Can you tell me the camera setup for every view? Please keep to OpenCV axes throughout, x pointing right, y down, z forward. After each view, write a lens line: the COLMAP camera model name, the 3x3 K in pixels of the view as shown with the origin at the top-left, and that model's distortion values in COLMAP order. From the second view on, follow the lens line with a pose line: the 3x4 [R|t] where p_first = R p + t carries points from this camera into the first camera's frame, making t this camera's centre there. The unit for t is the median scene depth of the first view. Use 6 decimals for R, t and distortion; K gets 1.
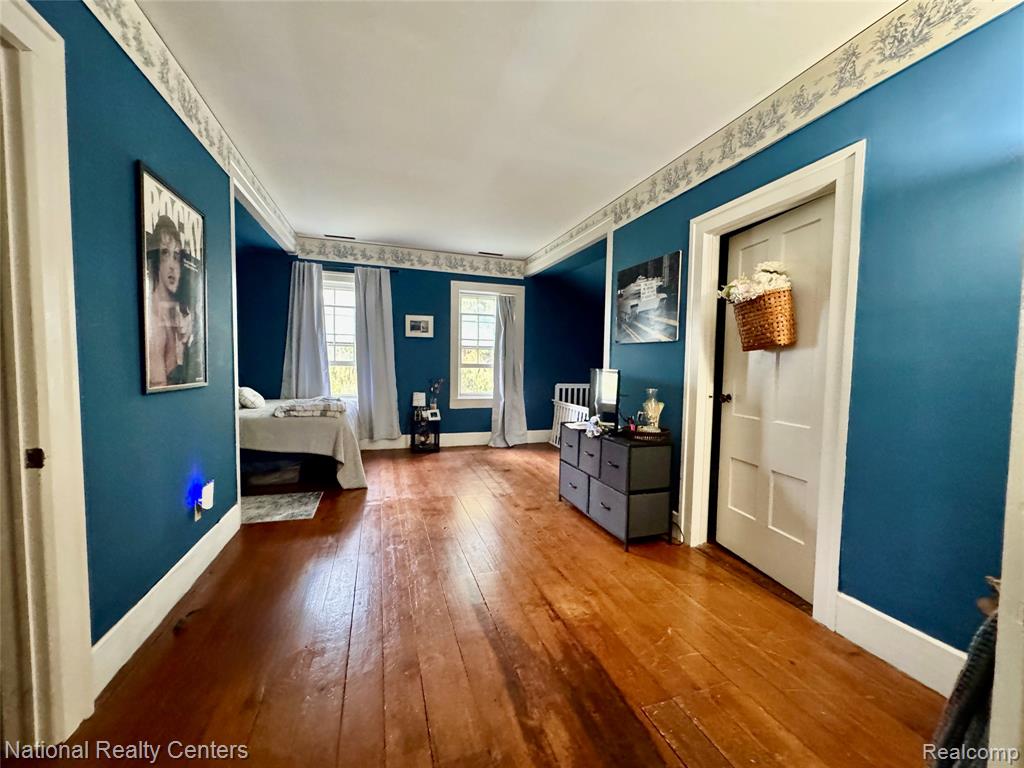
lens RADIAL K [[409.0, 0, 512.6], [0, 409.0, 384.2], [0, 0, 1]] dist [-0.002922, 0.000880]
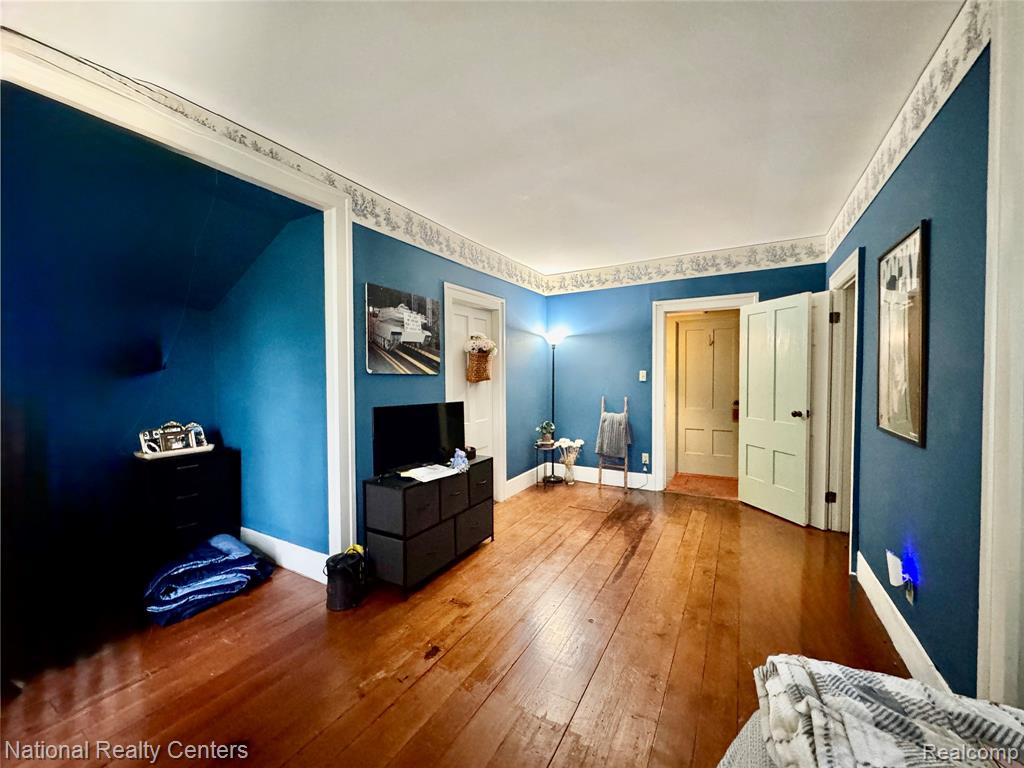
lens RADIAL K [[409.0, 0, 513.5], [0, 409.0, 383.7], [0, 0, 1]] dist [-0.002922, 0.000880]
pose [[-0.680402, -0.027250, 0.732332, -0.570180], [0.034070, 0.997052, 0.068754, -0.137085], [-0.732047, 0.071731, -0.677467, 1.479031]]
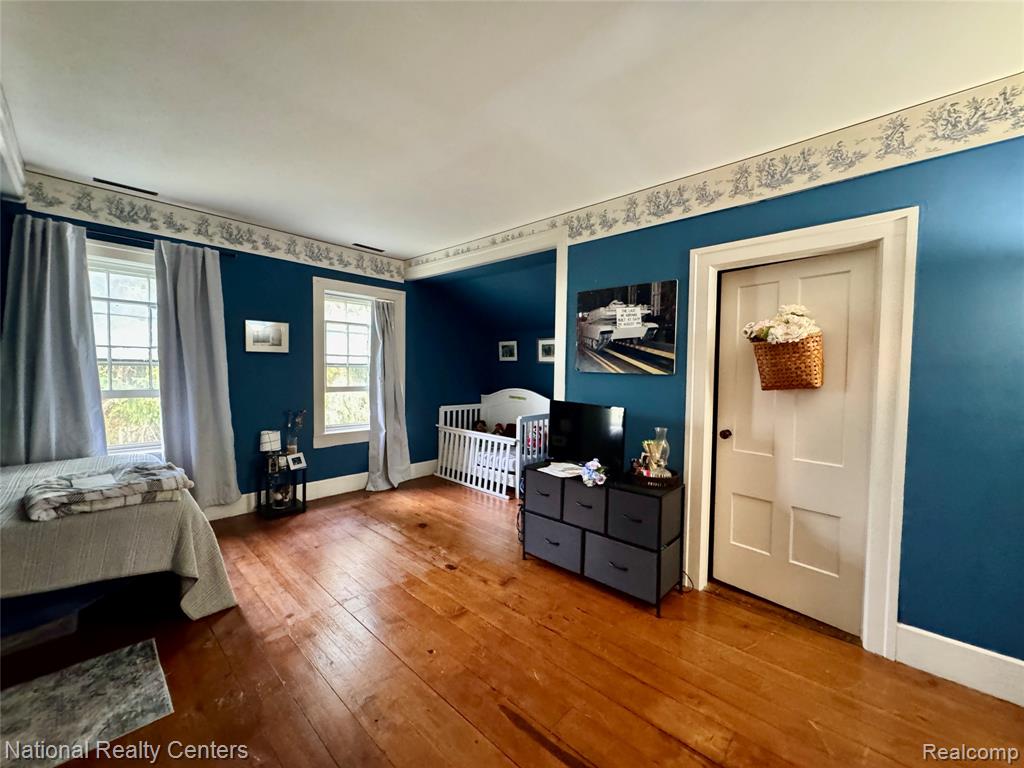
lens RADIAL K [[409.0, 0, 511.4], [0, 409.0, 384.1], [0, 0, 1]] dist [-0.002922, 0.000880]
pose [[0.876317, -0.021987, 0.481233, -0.341010], [0.026029, 0.999660, -0.001723, -0.081843], [-0.481031, 0.014036, 0.876591, 0.311459]]
